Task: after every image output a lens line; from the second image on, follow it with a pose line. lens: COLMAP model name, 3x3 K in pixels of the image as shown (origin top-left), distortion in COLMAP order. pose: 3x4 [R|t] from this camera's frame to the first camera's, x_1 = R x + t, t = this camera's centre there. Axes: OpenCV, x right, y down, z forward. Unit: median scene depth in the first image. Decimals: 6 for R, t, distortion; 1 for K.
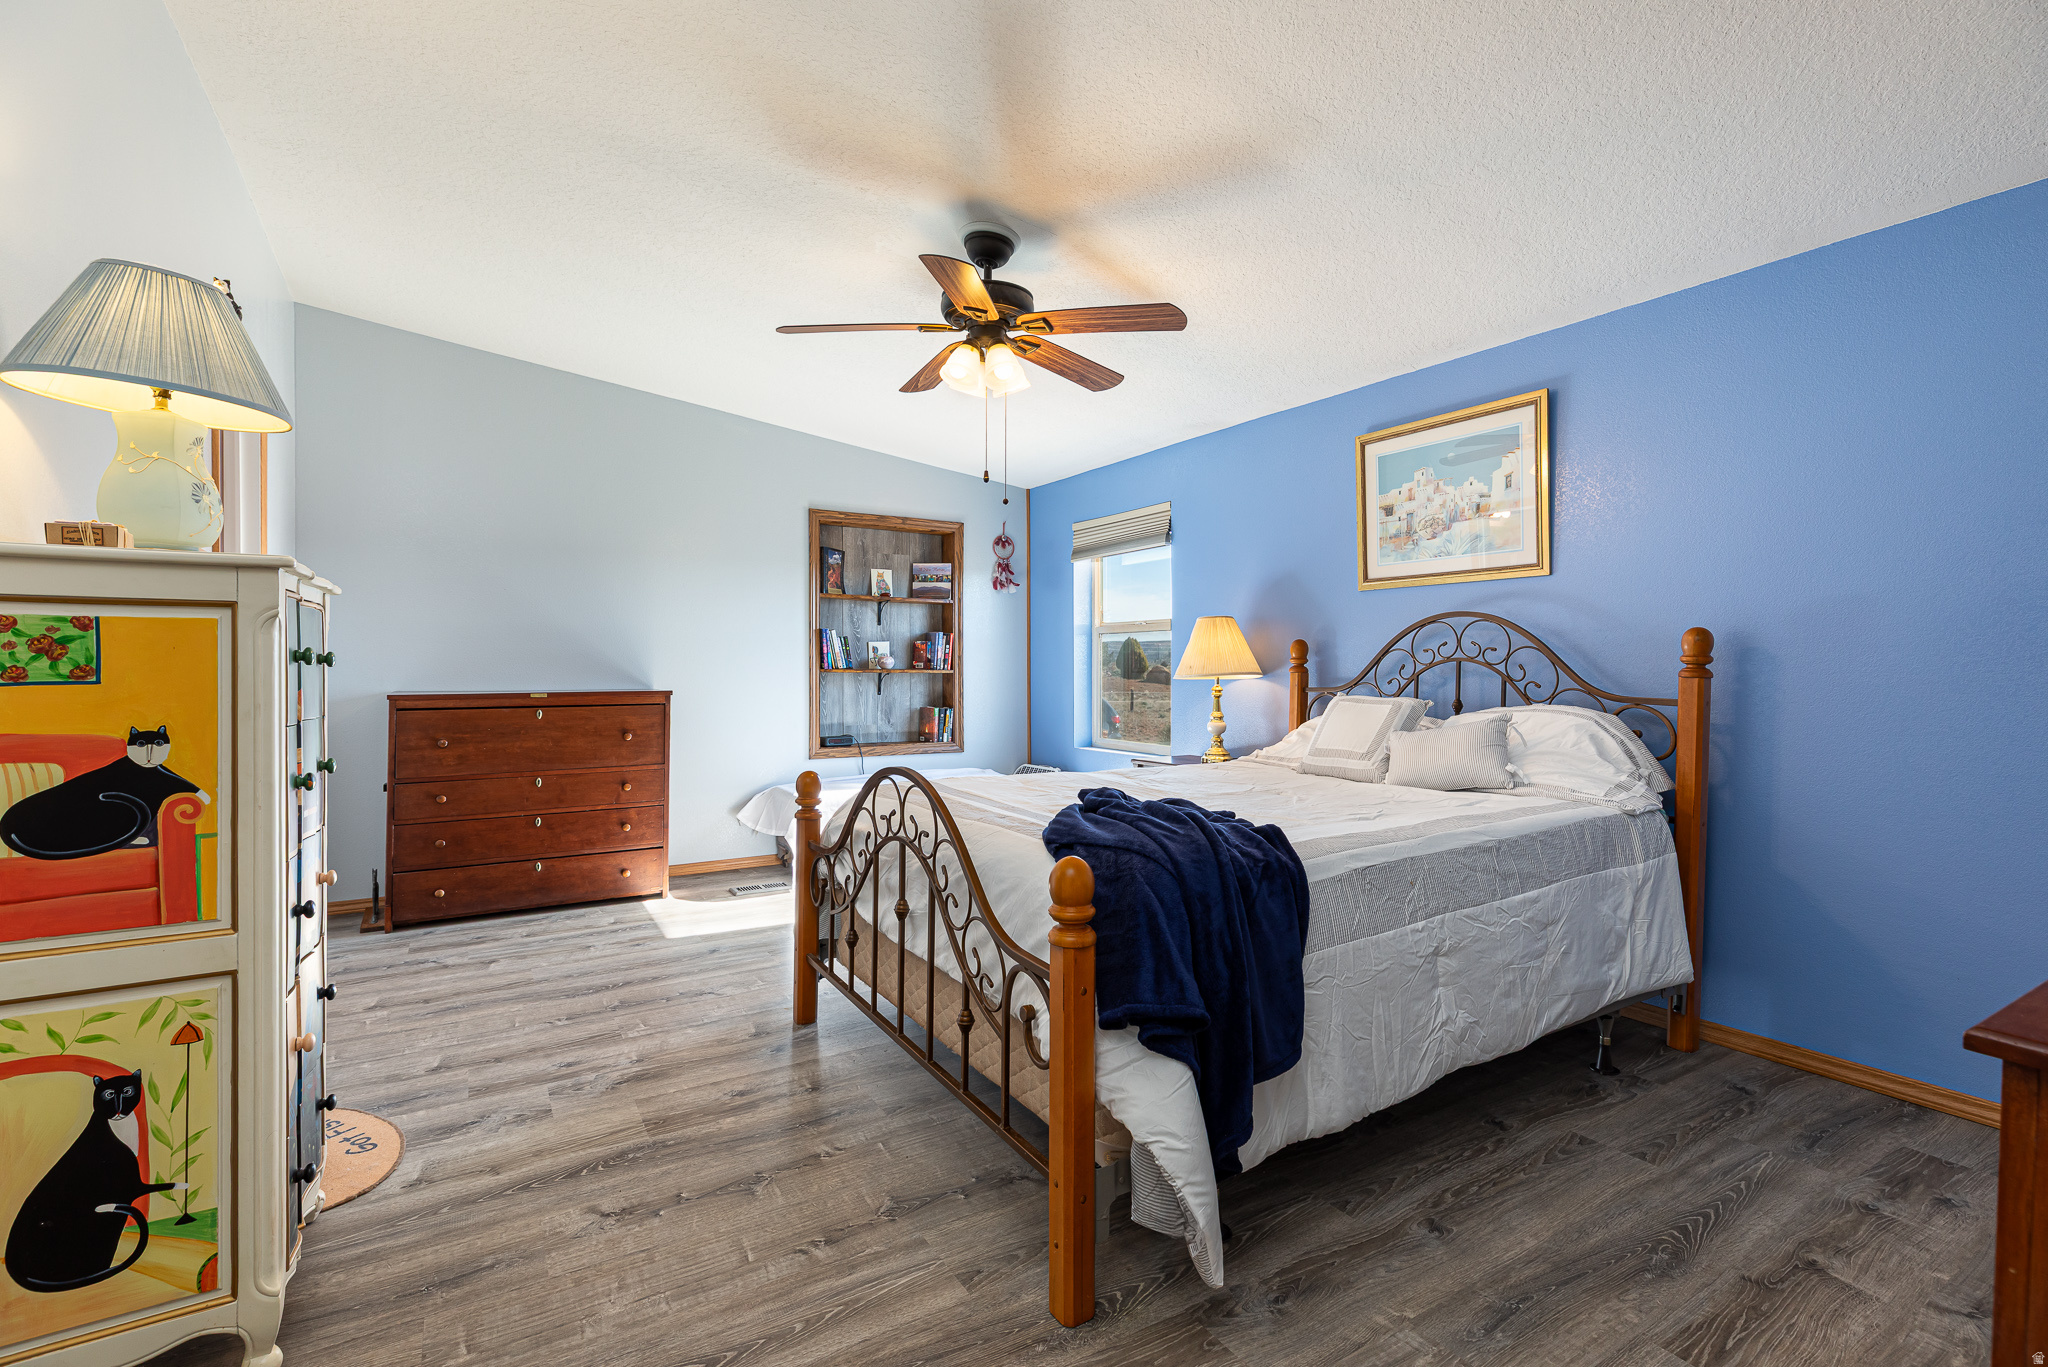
lens RADIAL K [[932.8, 0, 1033.8], [0, 932.8, 679.9], [0, 0, 1]] dist [0.002842, -0.000206]
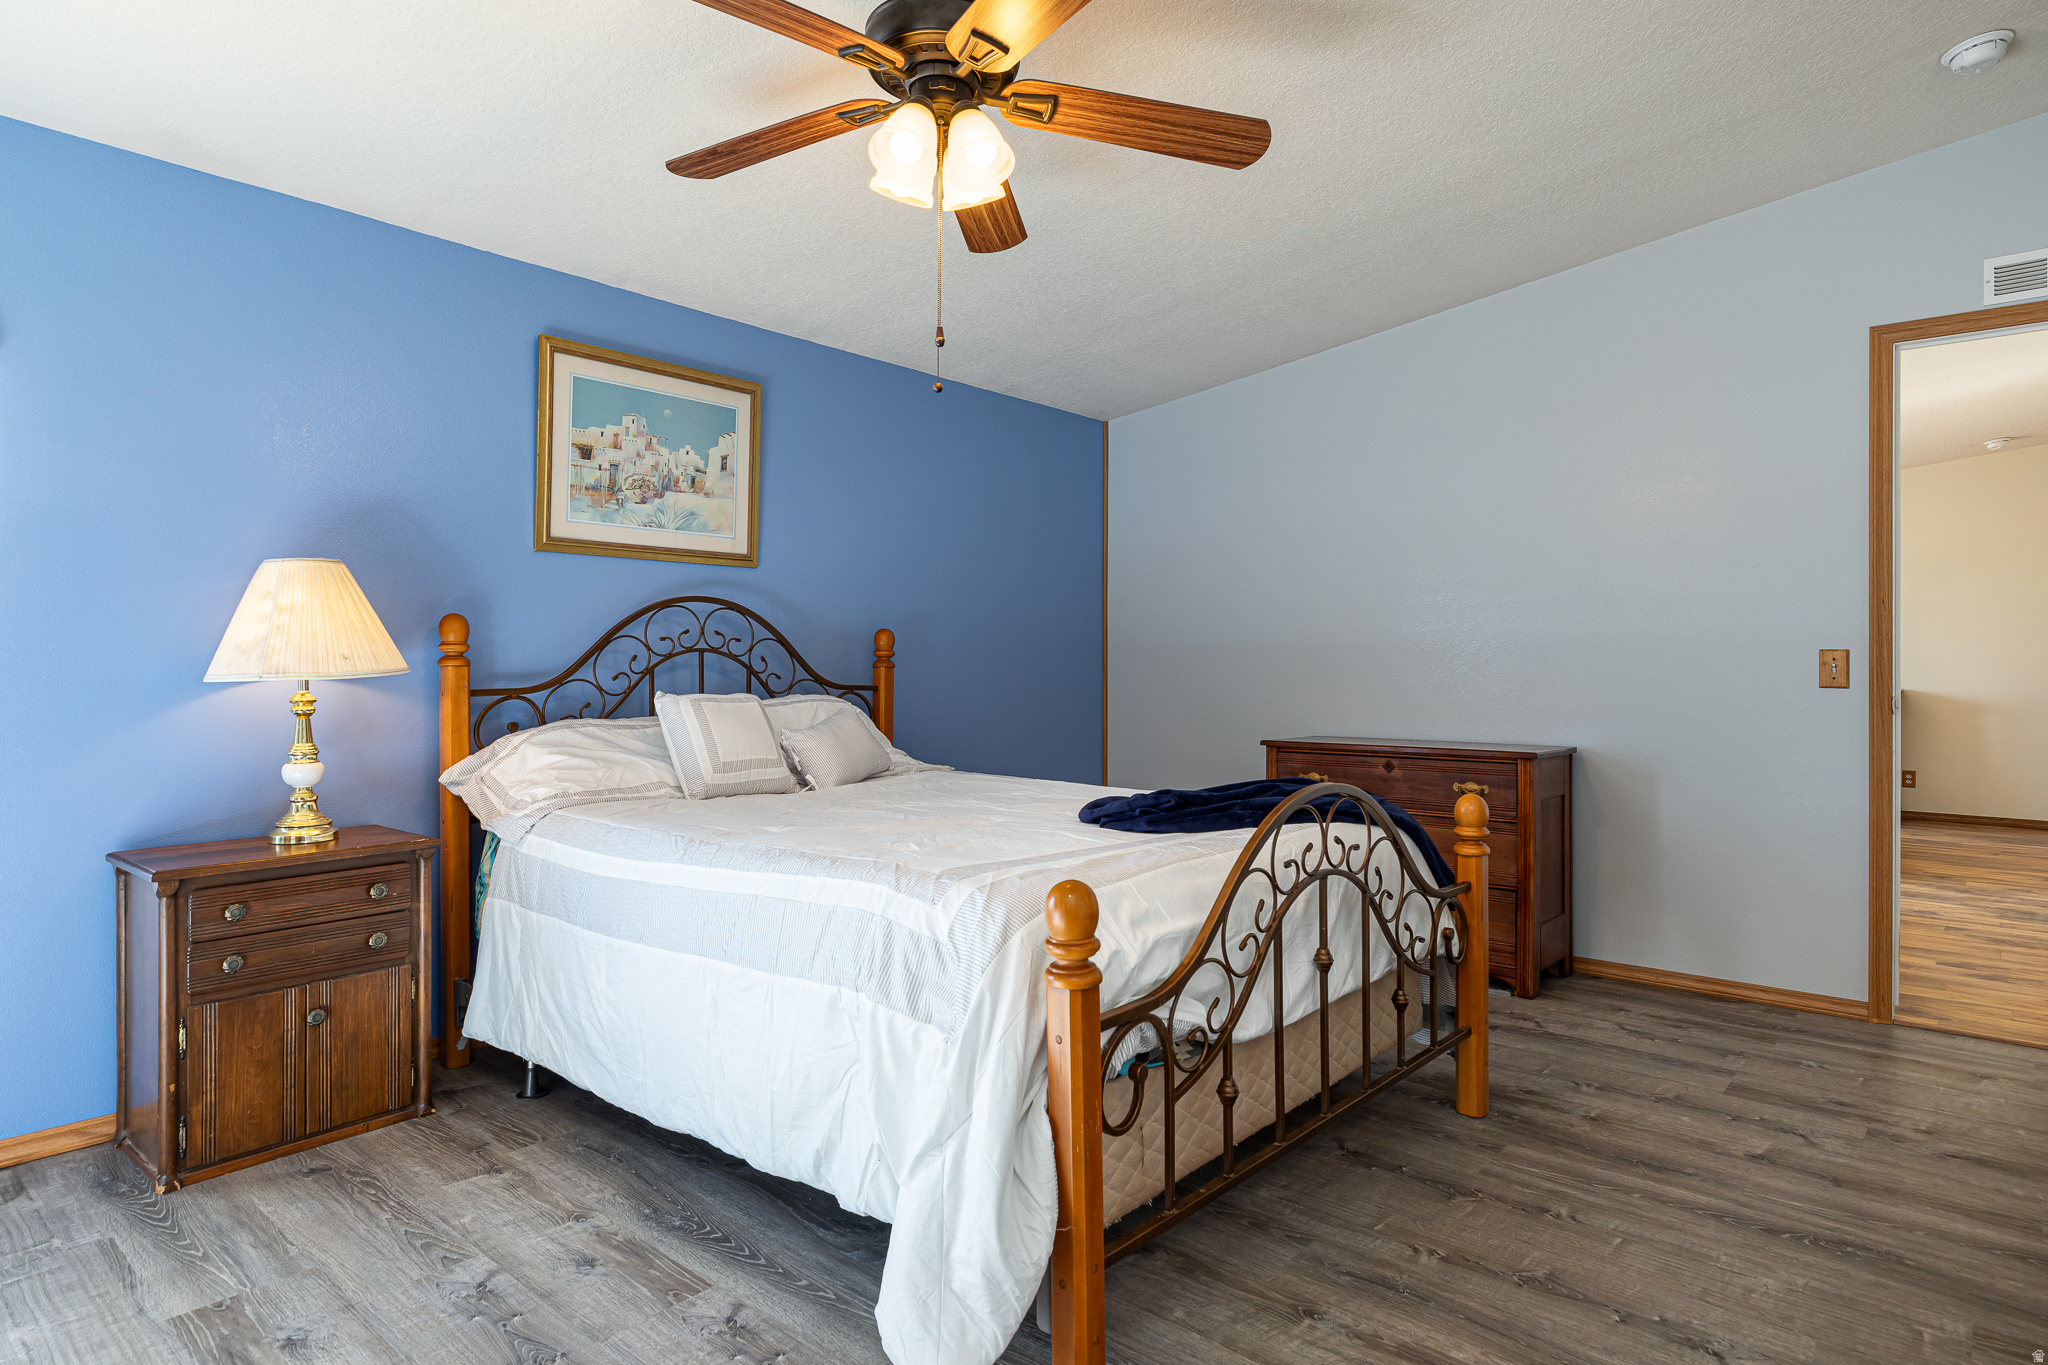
lens RADIAL K [[1127.1, 0, 1028.3], [0, 1127.1, 673.0], [0, 0, 1]] dist [0.000279, 0.002303]
pose [[-0.298024, -0.009924, 0.954507, -0.670838], [0.009375, 0.999867, 0.013323, -0.011626], [-0.954512, 0.012920, -0.297891, 1.034434]]
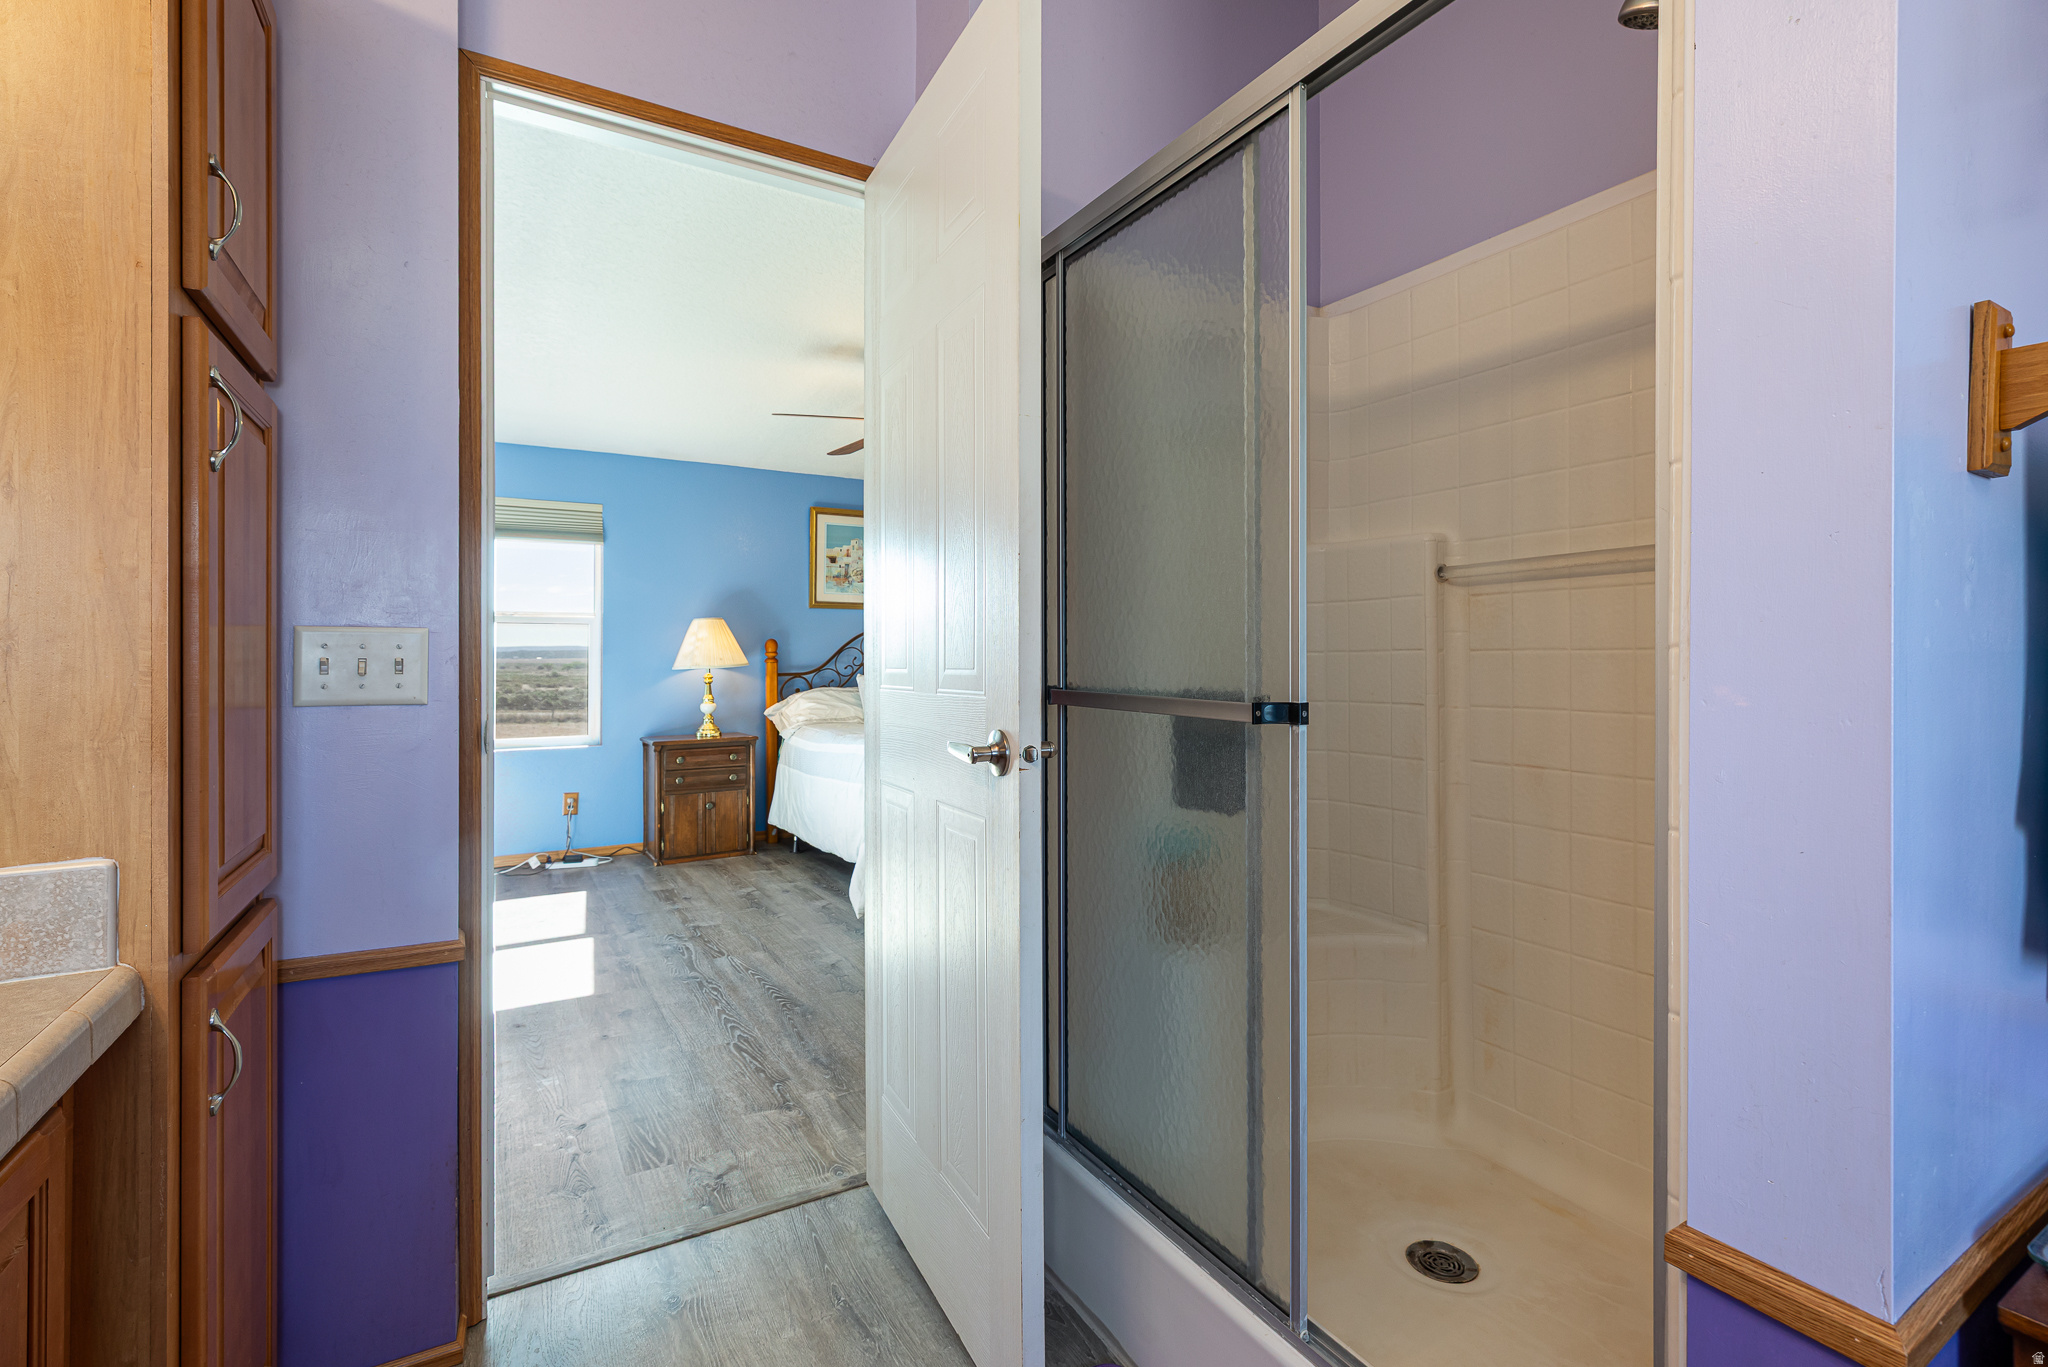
lens RADIAL K [[932.8, 0, 1029.9], [0, 932.8, 665.2], [0, 0, 1]] dist [0.002842, -0.000206]
pose [[0.016305, -0.008714, 0.999829, -1.331935], [0.015424, 0.999845, 0.008463, -0.011661], [-0.999748, 0.015283, 0.016437, 0.713171]]
